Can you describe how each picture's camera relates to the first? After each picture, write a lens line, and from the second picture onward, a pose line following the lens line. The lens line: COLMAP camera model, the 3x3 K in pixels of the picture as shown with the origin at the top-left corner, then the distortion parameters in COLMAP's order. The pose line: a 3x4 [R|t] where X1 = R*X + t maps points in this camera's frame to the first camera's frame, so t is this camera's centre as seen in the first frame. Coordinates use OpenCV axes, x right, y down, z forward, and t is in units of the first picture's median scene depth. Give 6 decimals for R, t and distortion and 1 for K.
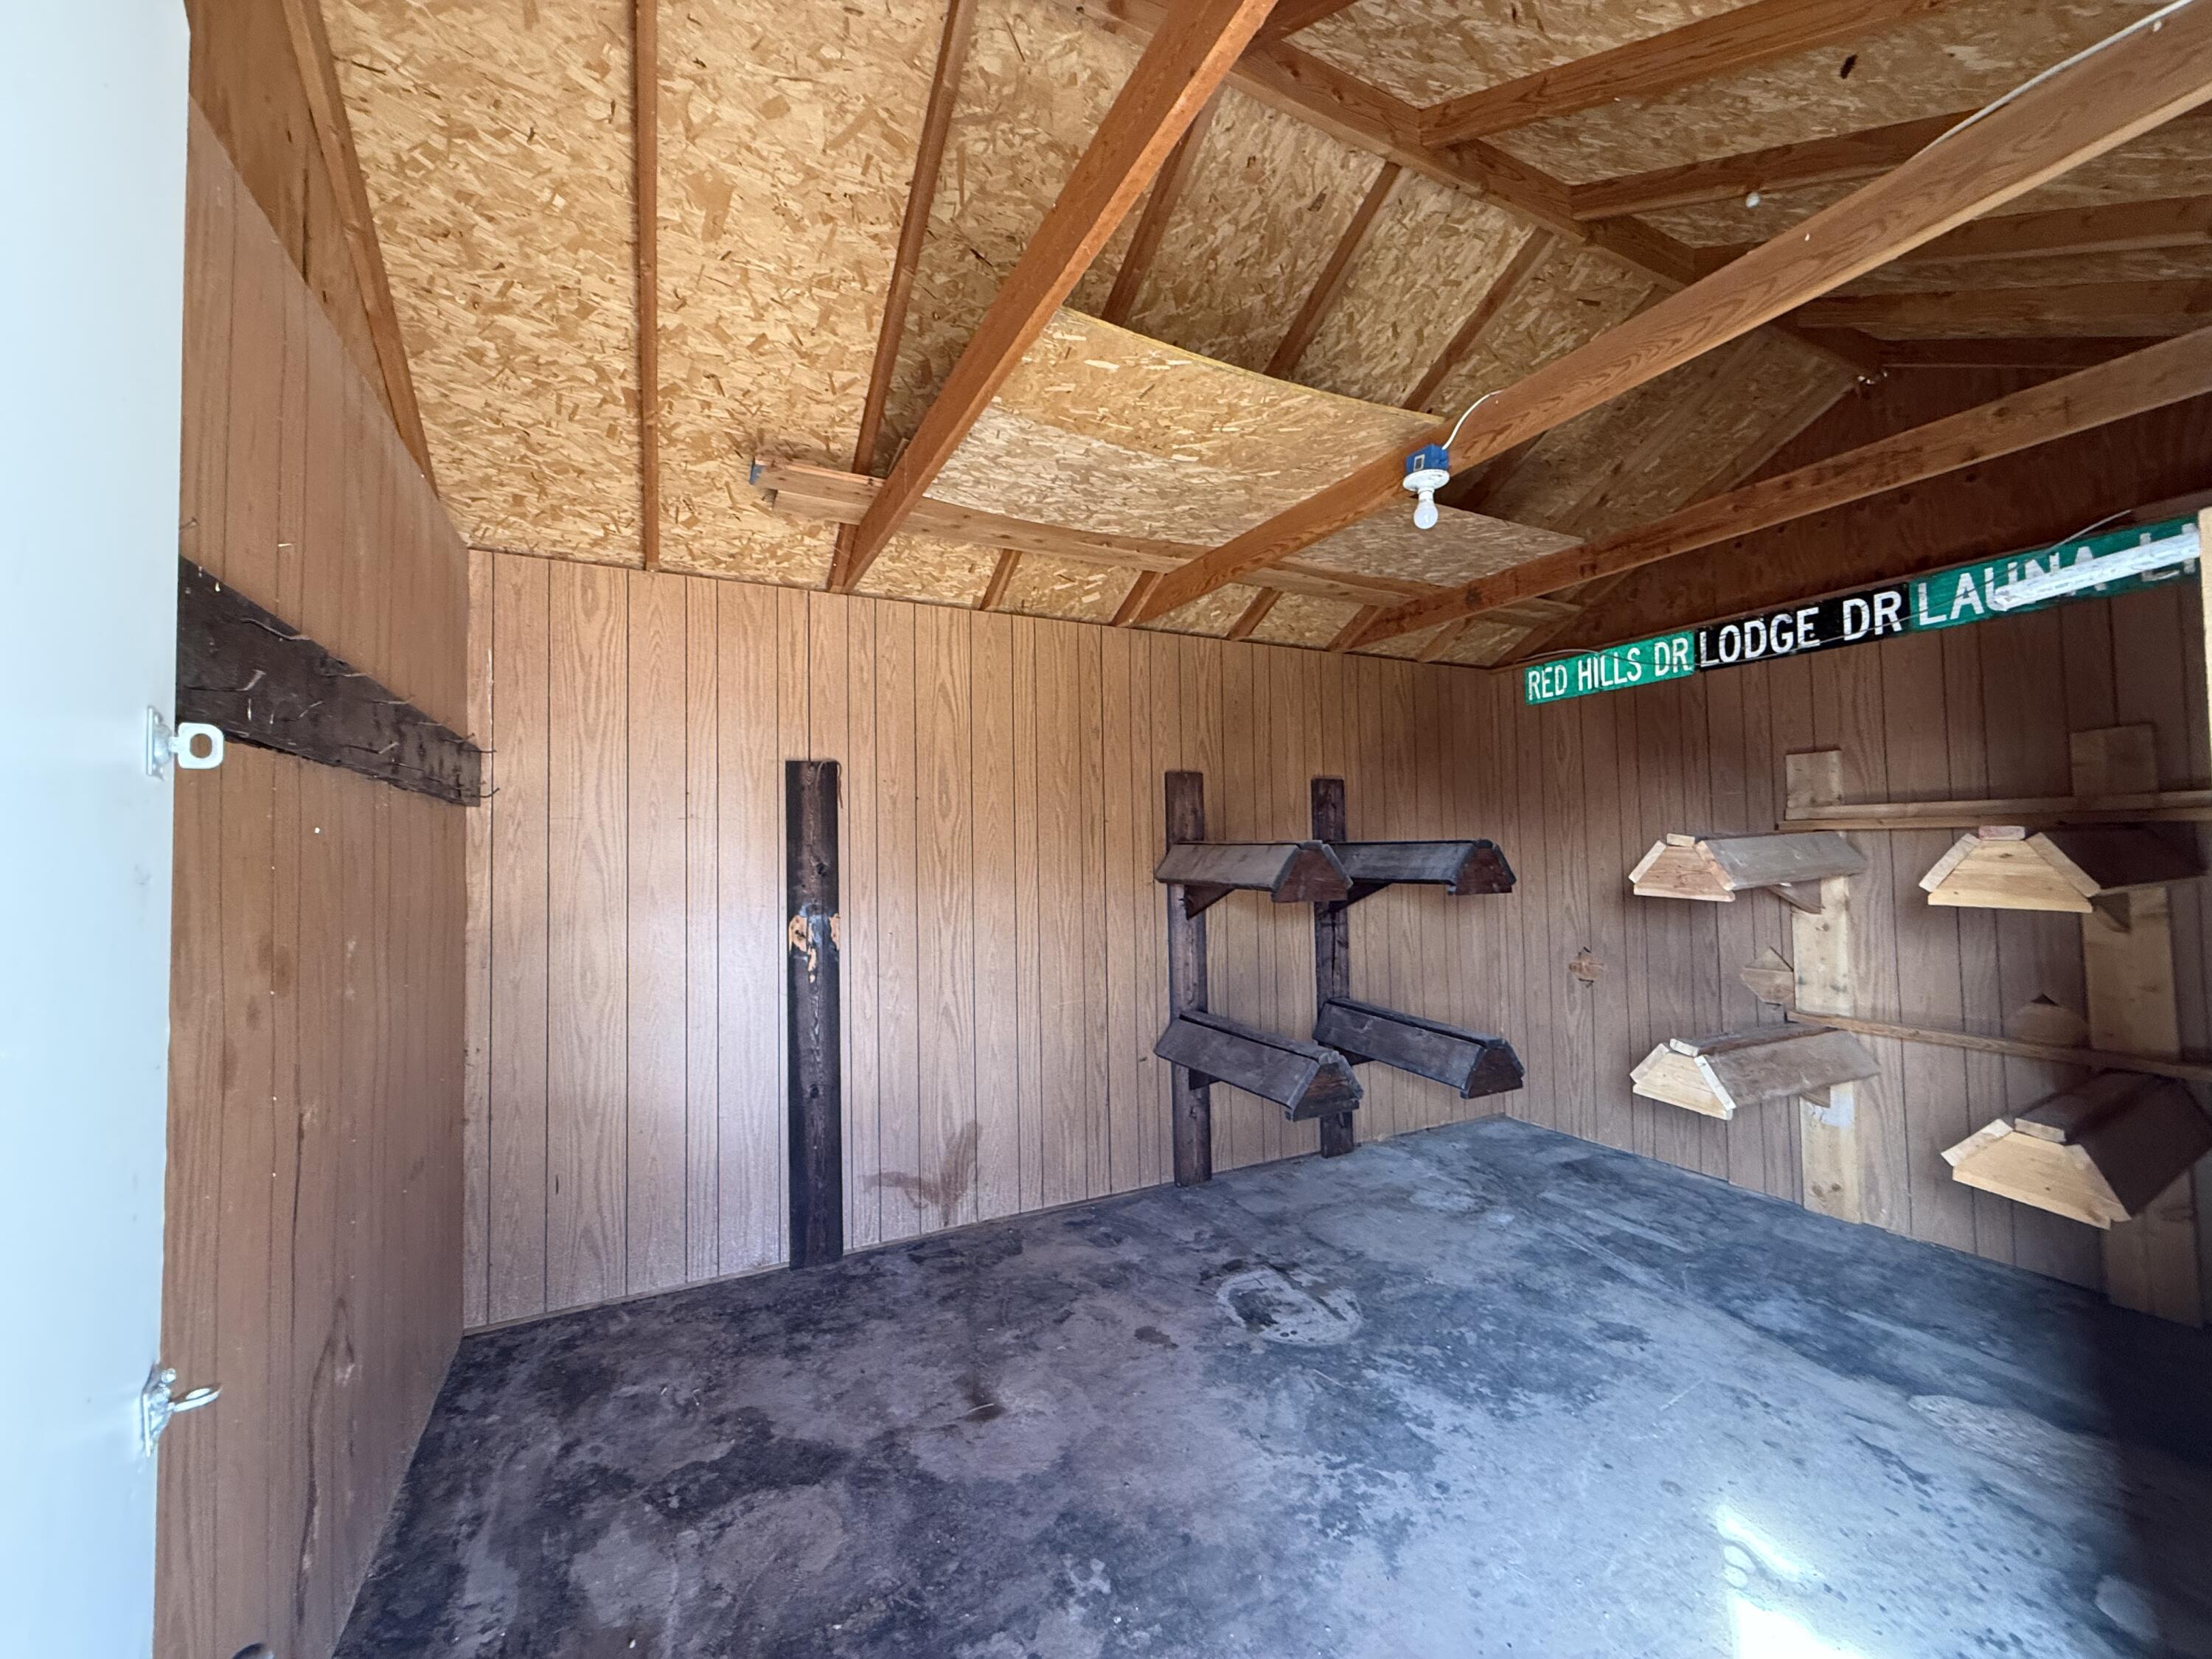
lens RADIAL K [[881.6, 0, 1101.0], [0, 881.6, 829.8], [0, 0, 1]] dist [0.001092, -0.000116]
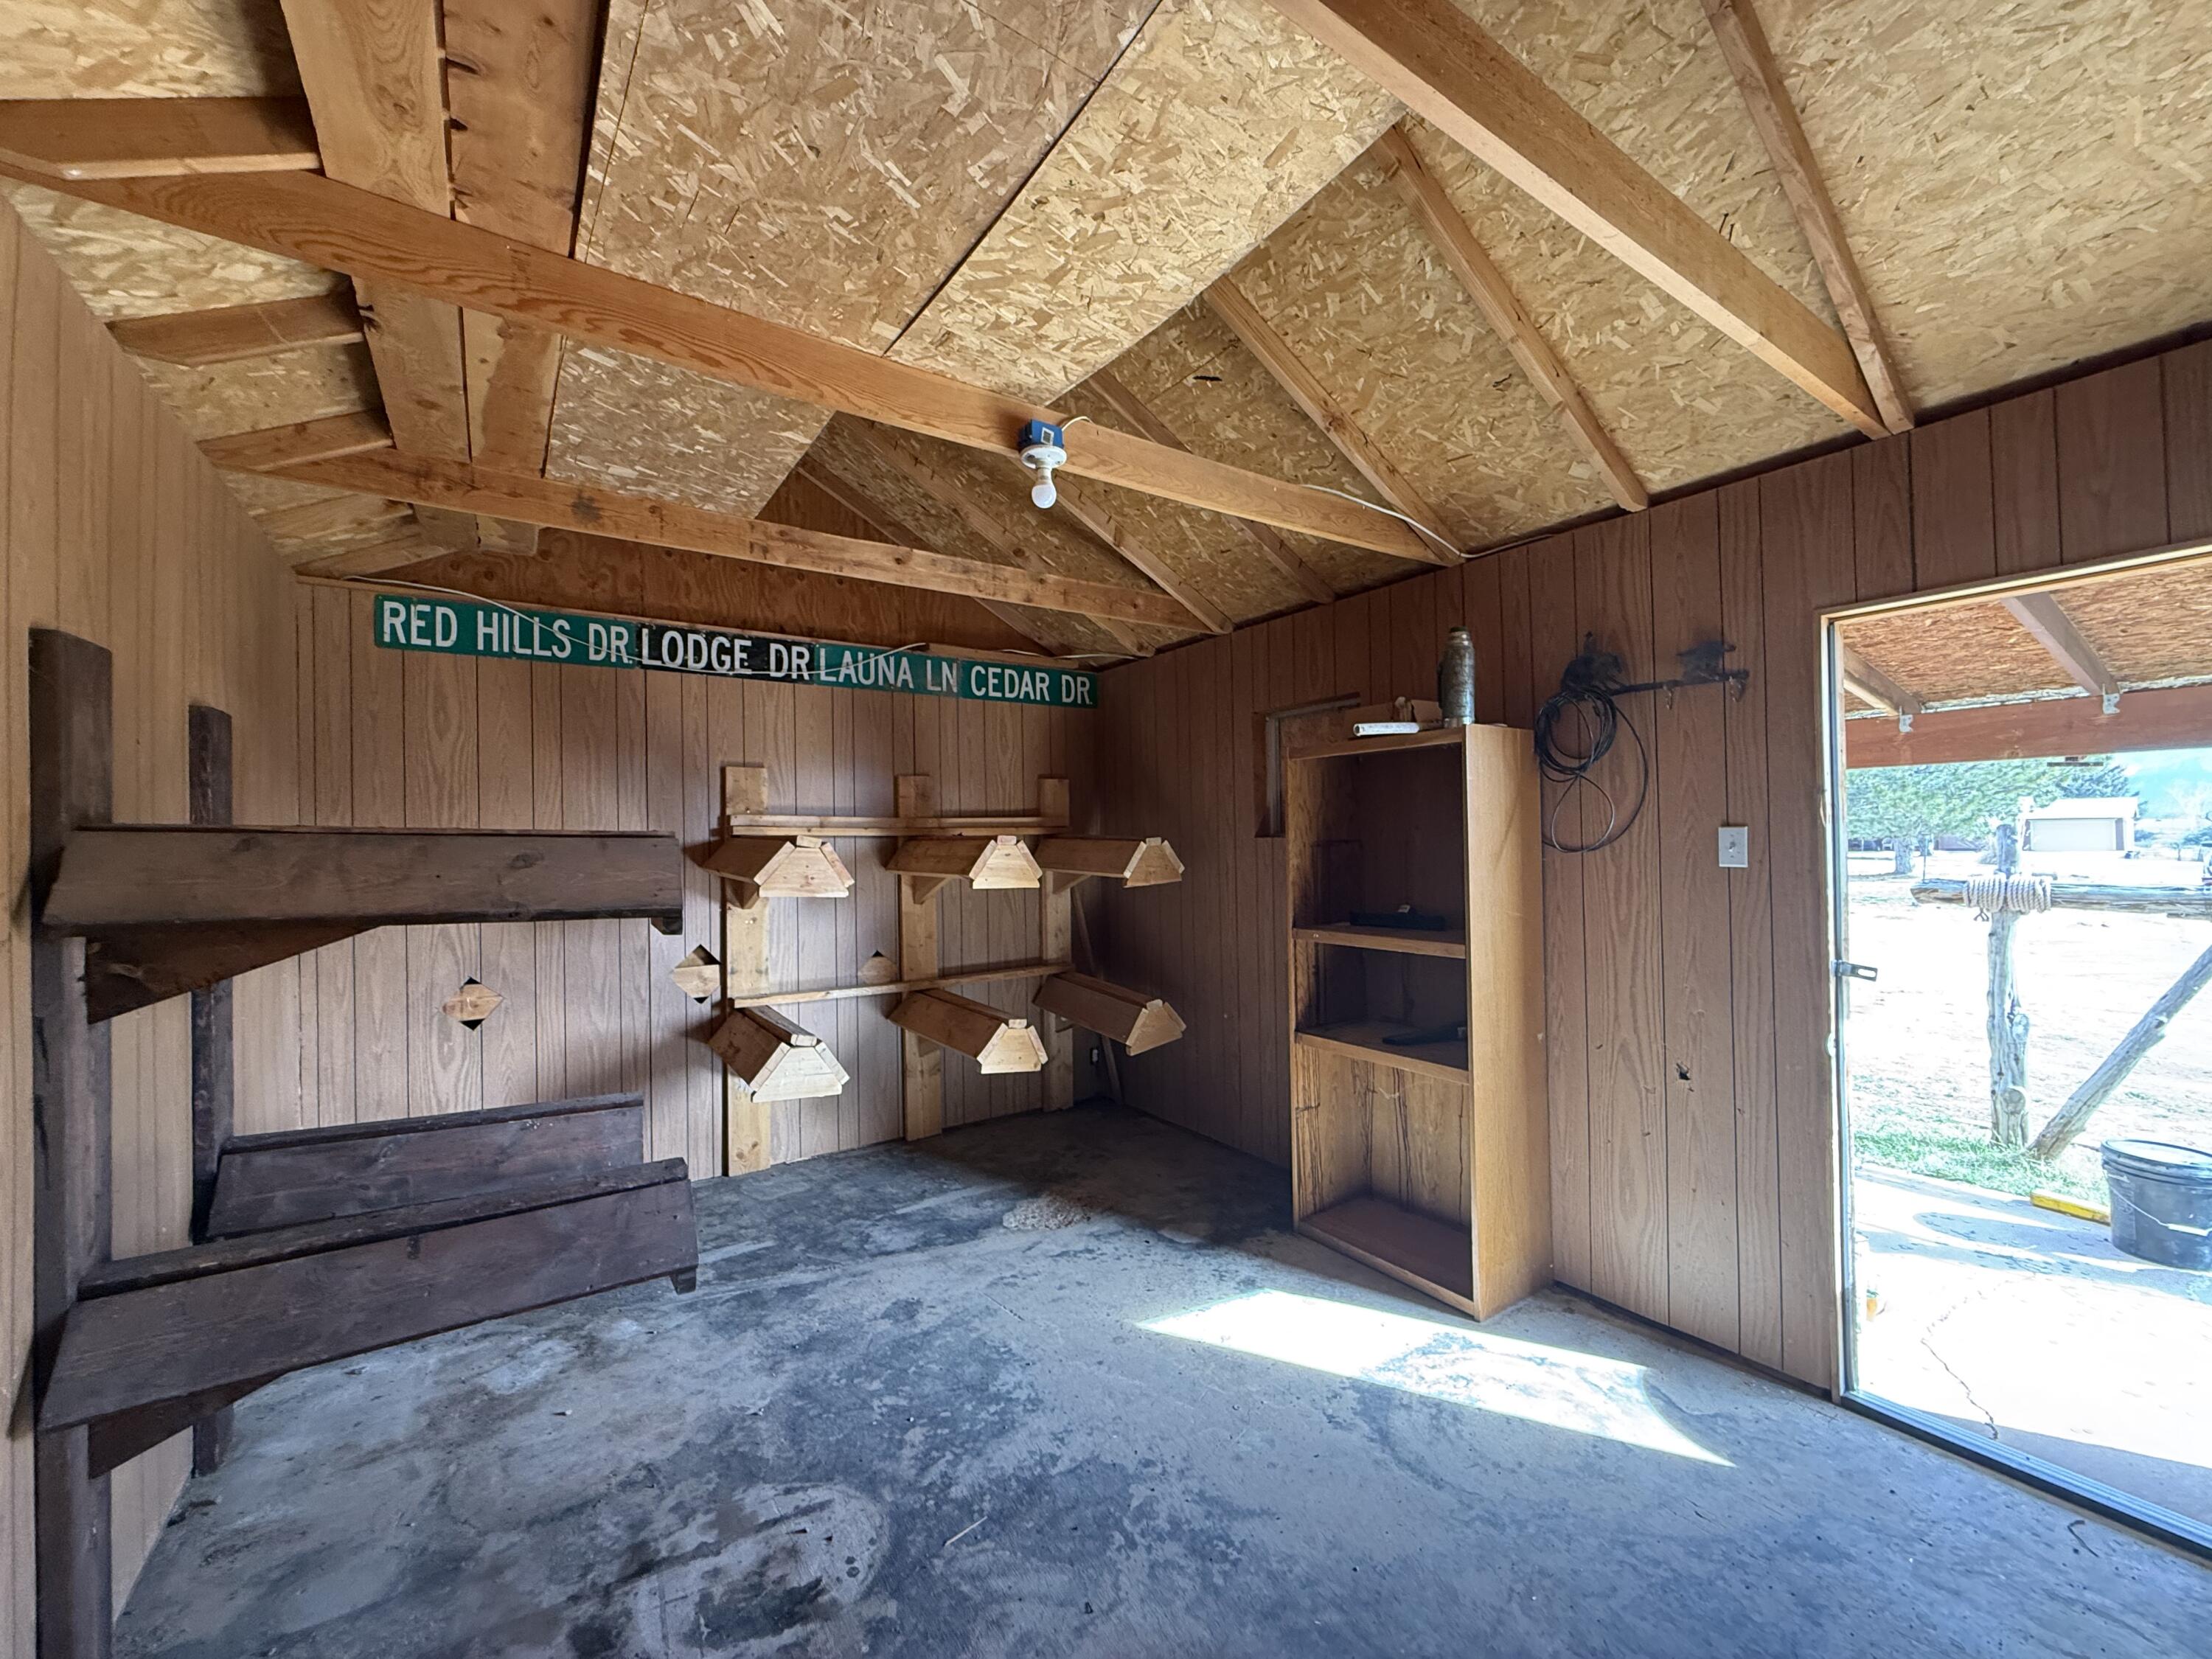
lens RADIAL K [[881.6, 0, 1101.0], [0, 881.6, 829.8], [0, 0, 1]] dist [0.001092, -0.000116]
pose [[-0.129202, 0.038182, 0.990883, -0.370894], [-0.011400, 0.999135, -0.039986, 0.033240], [-0.991553, -0.016462, -0.128655, 0.691816]]
